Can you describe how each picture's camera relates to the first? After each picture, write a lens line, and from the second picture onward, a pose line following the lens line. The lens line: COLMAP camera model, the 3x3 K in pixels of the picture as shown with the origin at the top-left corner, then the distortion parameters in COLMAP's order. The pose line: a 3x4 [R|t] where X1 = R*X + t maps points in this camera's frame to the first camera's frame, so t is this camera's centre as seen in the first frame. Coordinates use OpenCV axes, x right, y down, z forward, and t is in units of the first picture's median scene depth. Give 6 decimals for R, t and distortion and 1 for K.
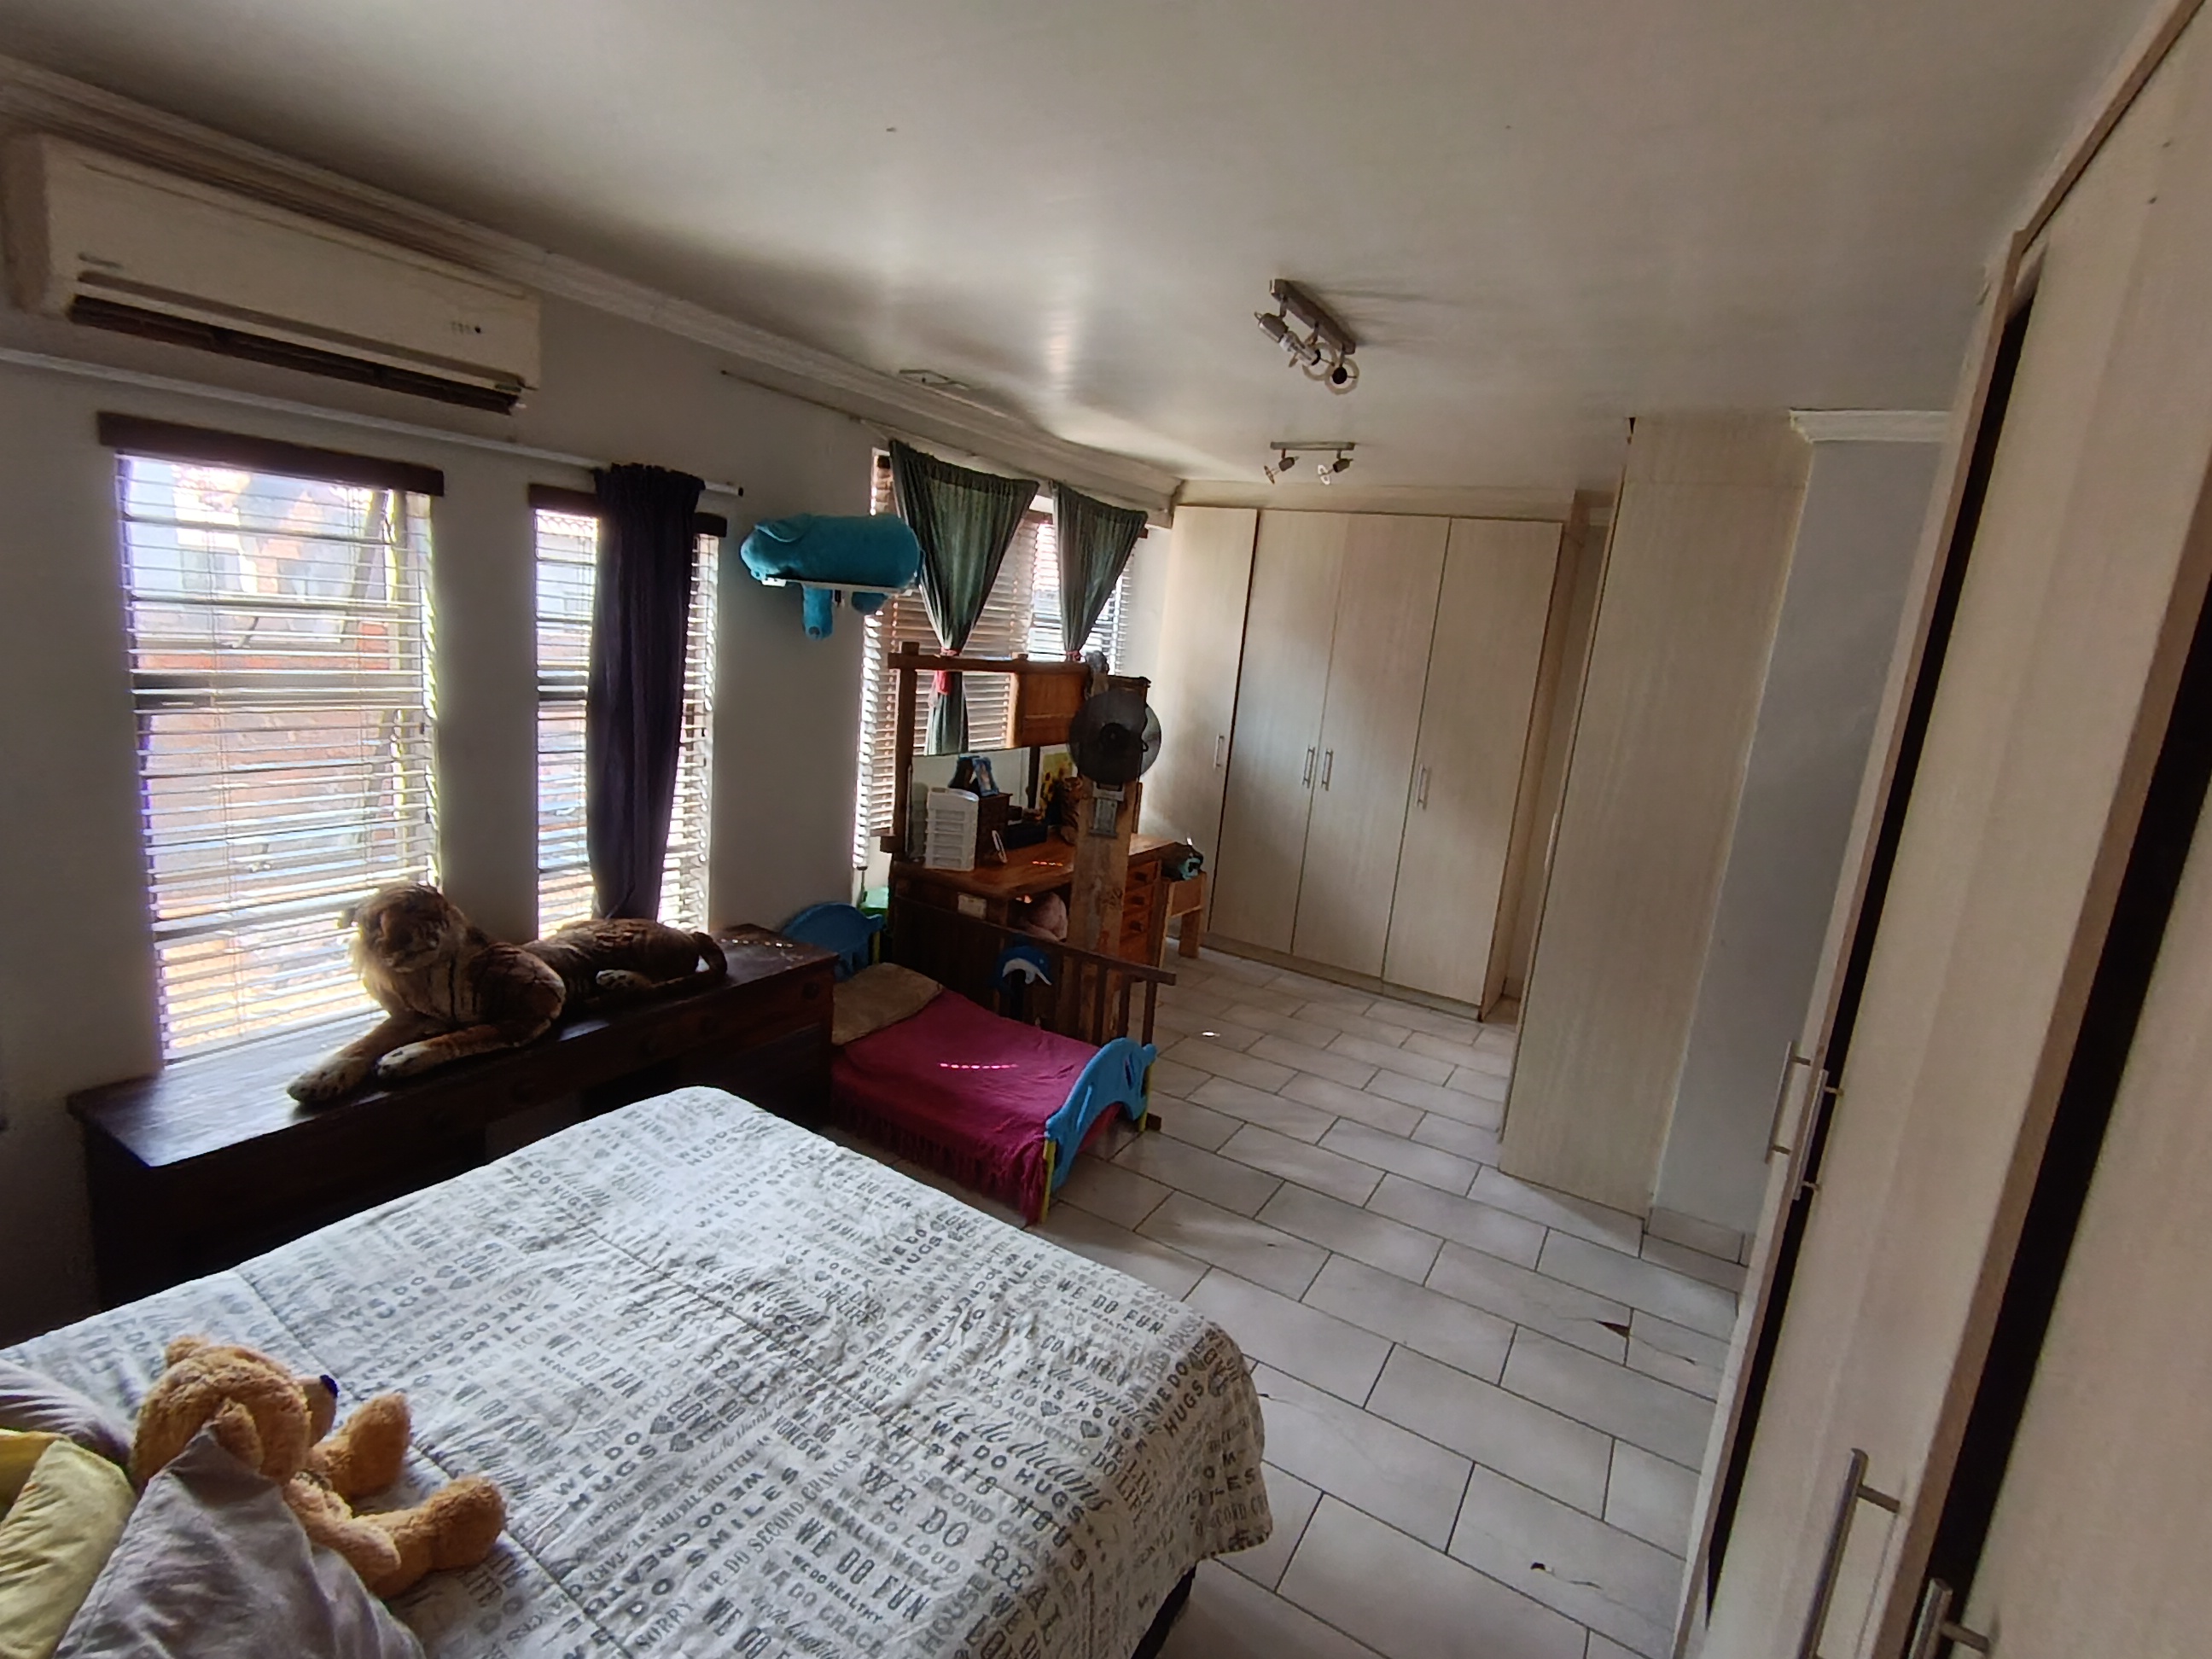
lens RADIAL K [[1053.8, 0, 1106.0], [0, 1053.8, 829.5], [0, 0, 1]] dist [0.007486, -0.005084]
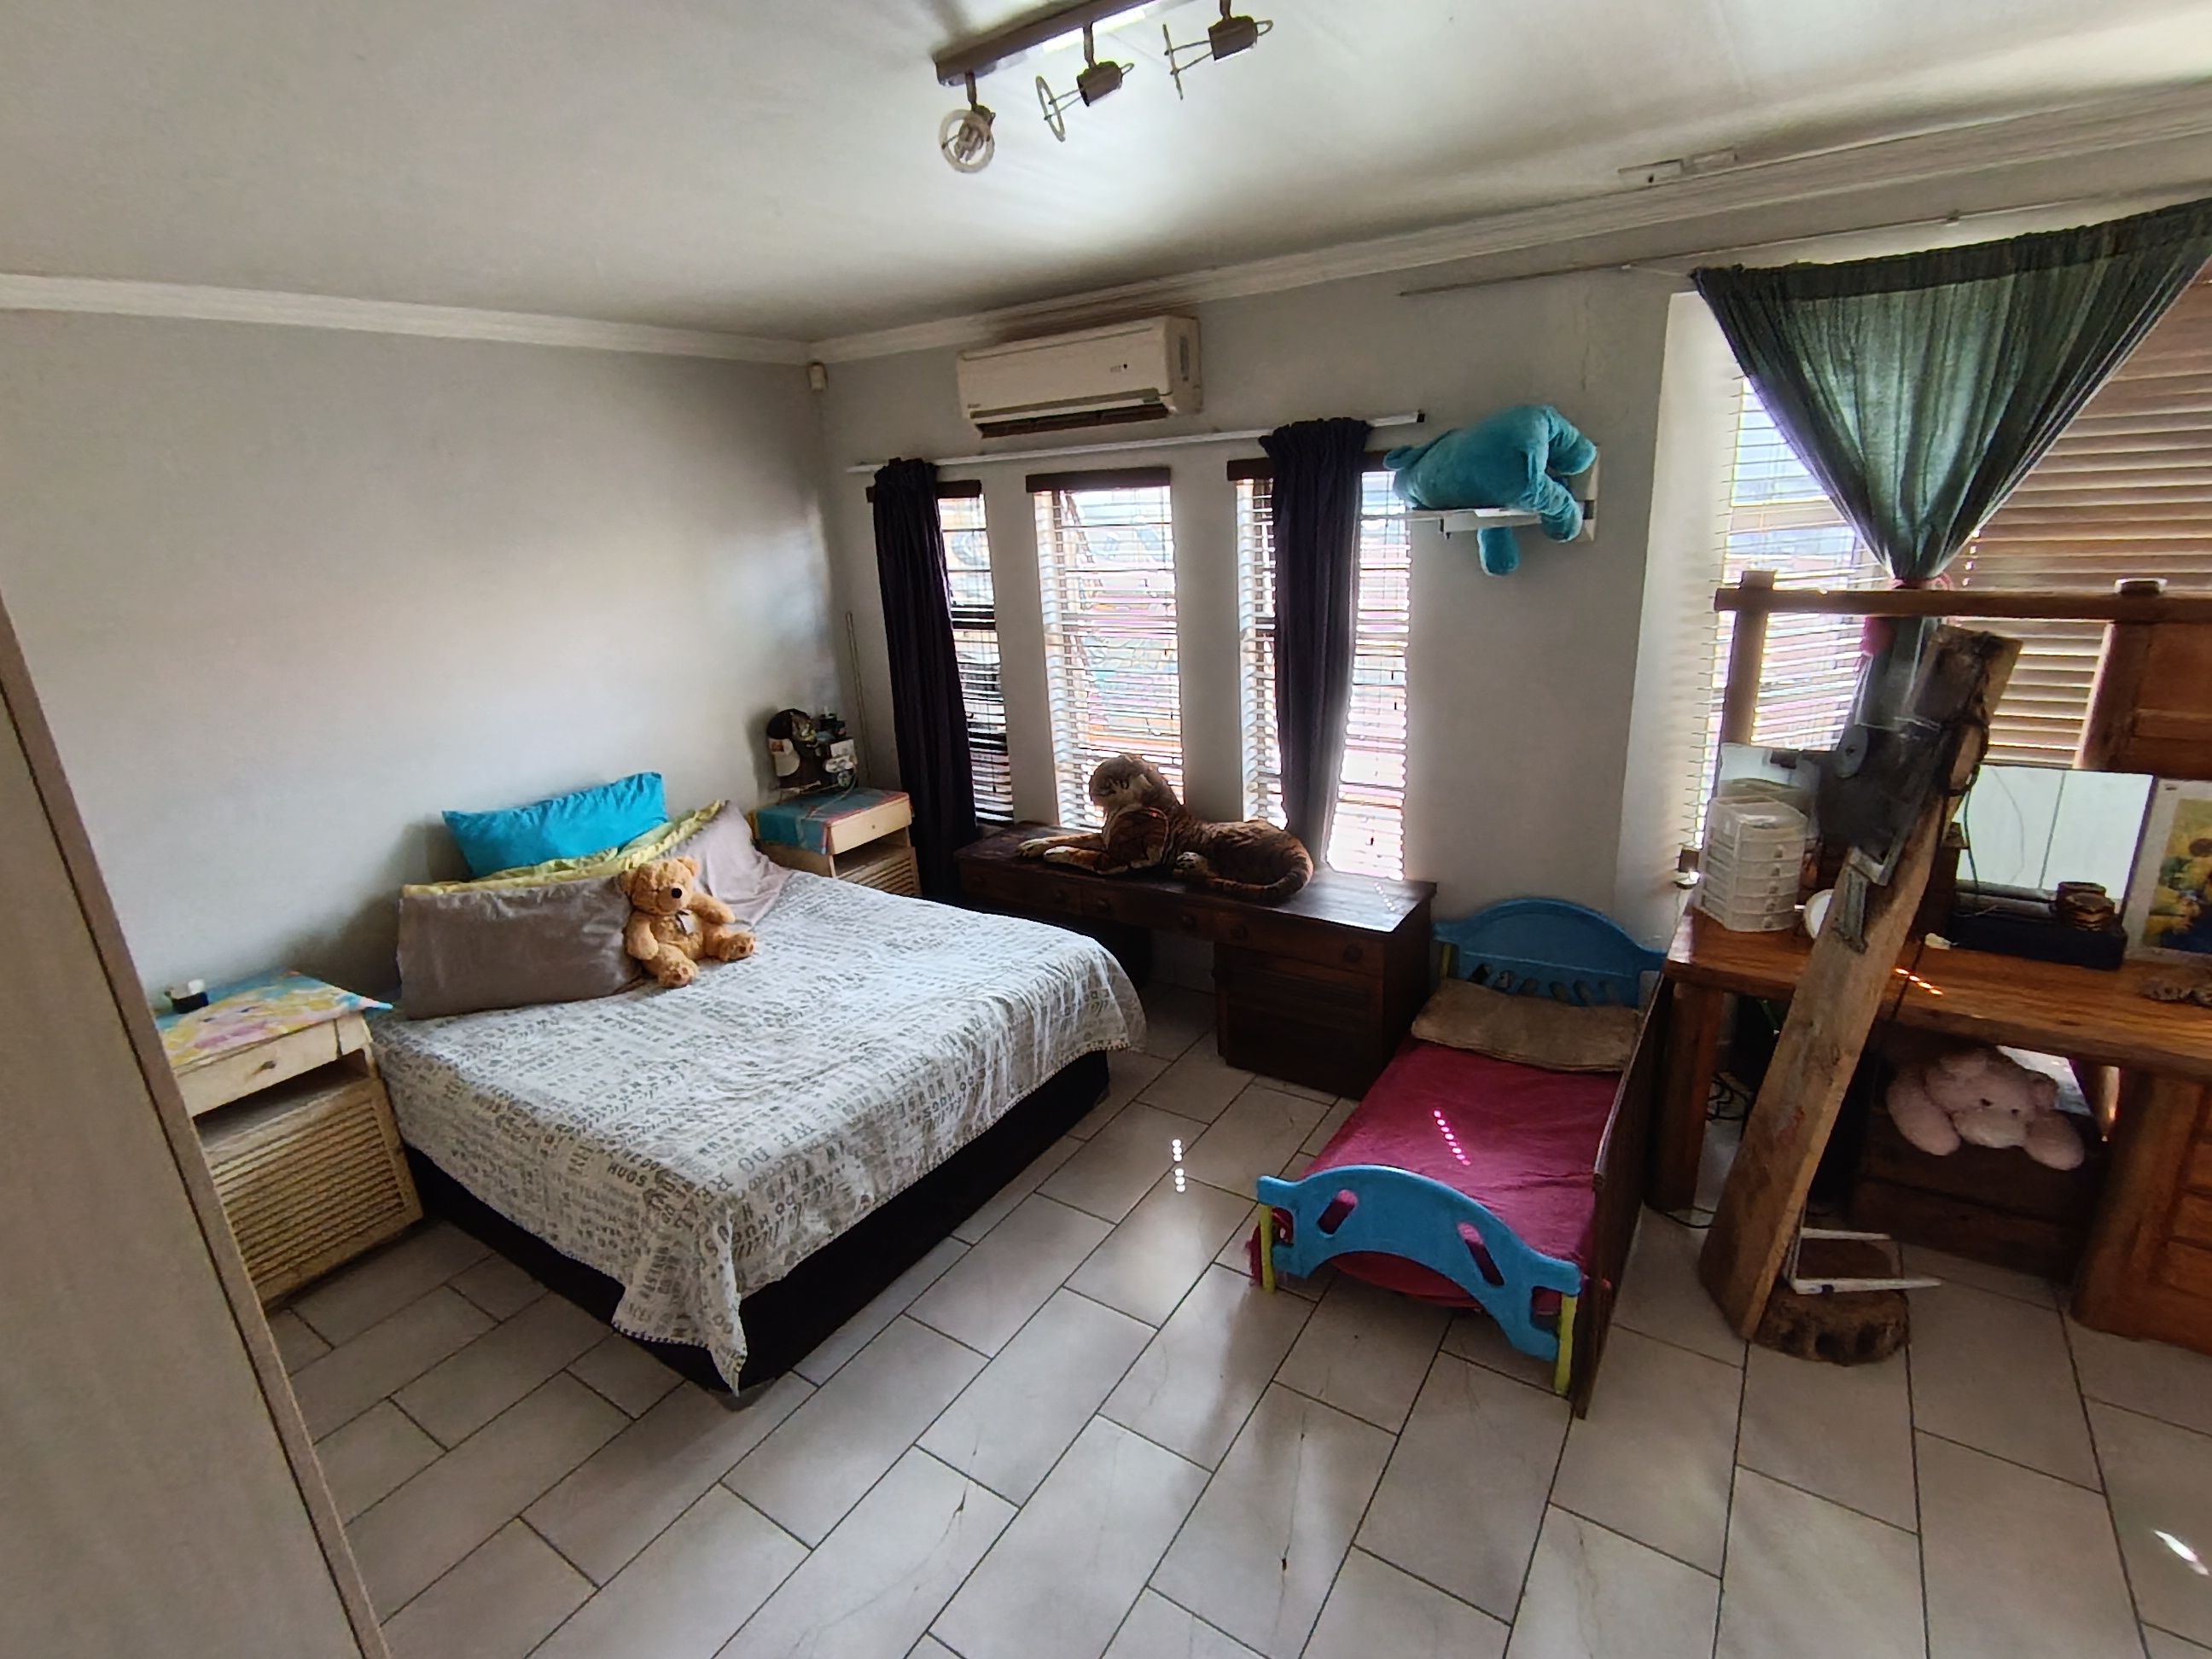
lens RADIAL K [[1040.5, 0, 1121.4], [0, 1040.5, 821.2], [0, 0, 1]] dist [0.001693, -0.000392]
pose [[-0.059225, 0.204726, -0.977026, 0.809509], [-0.148276, 0.966082, 0.211421, -0.167476], [0.987171, 0.157391, -0.026860, 1.039700]]
